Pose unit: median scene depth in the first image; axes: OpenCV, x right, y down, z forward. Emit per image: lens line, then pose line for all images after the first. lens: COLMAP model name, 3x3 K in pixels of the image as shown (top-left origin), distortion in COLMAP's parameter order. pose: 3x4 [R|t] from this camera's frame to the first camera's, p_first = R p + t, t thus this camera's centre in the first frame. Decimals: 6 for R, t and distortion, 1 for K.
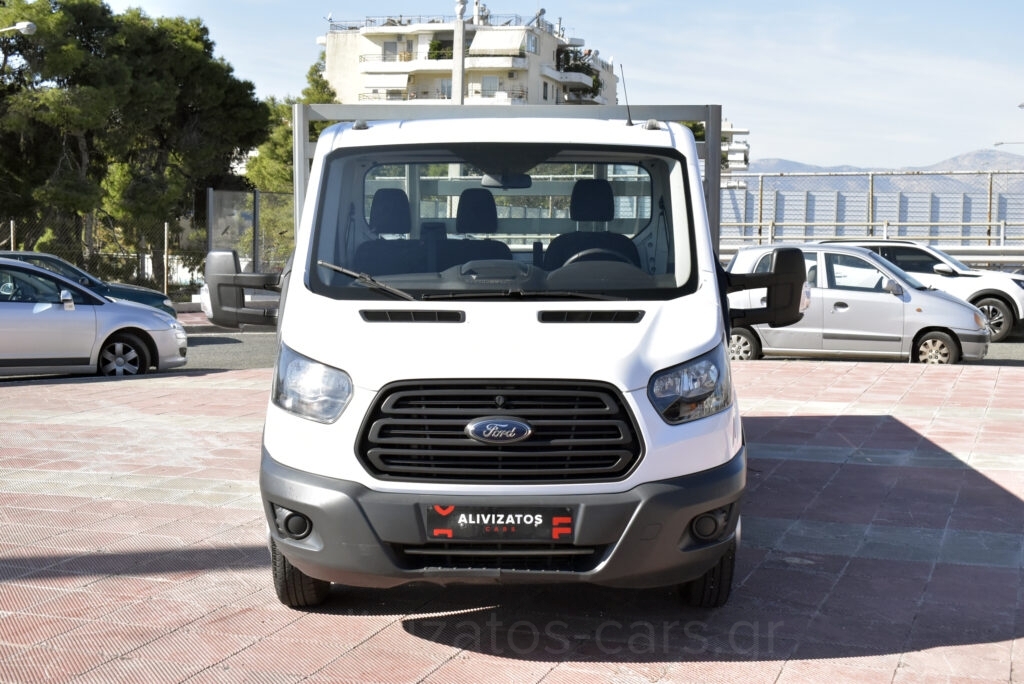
lens RADIAL K [[1474.1, 0, 515.8], [0, 1474.1, 339.1], [0, 0, 1]] dist [-0.016845, 0.000000]
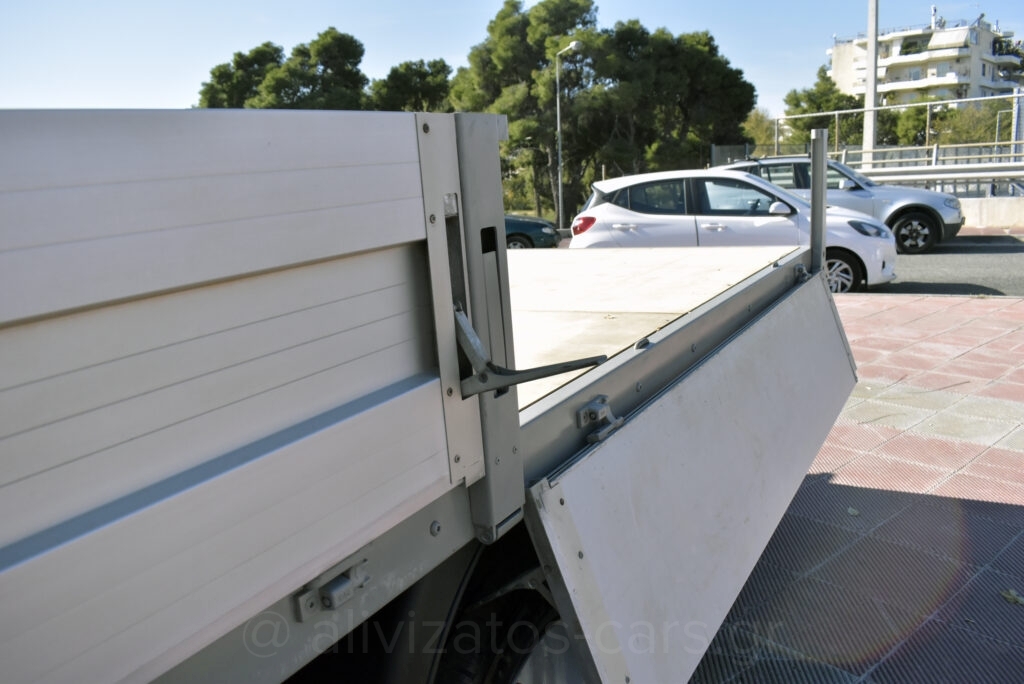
lens RADIAL K [[797.7, 0, 517.5], [0, 797.7, 342.1], [0, 0, 1]] dist [-0.097810, 0.017055]
pose [[0.862504, 0.042854, -0.504233, 0.036654], [0.022807, 0.992104, 0.123328, -0.007579], [0.505536, -0.117871, 0.854716, 0.216119]]
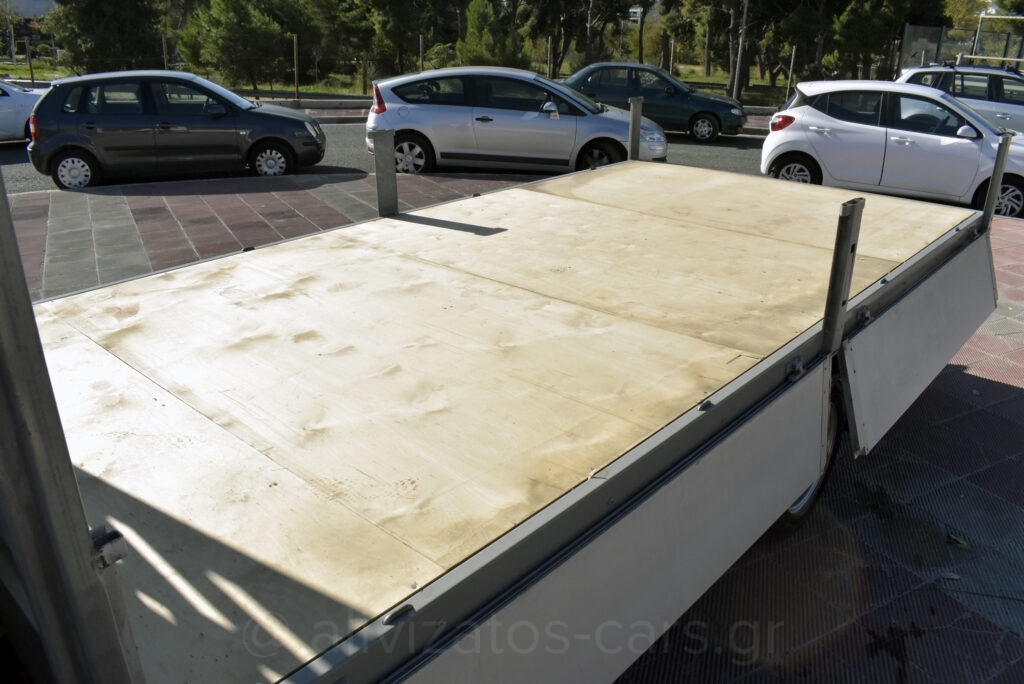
lens RADIAL K [[797.7, 0, 517.1], [0, 797.7, 341.9], [0, 0, 1]] dist [-0.097810, 0.017055]
pose [[0.750330, 0.252967, -0.610748, 0.042966], [-0.067348, 0.948331, 0.310052, -0.016999], [0.657624, -0.191509, 0.728598, 0.176807]]
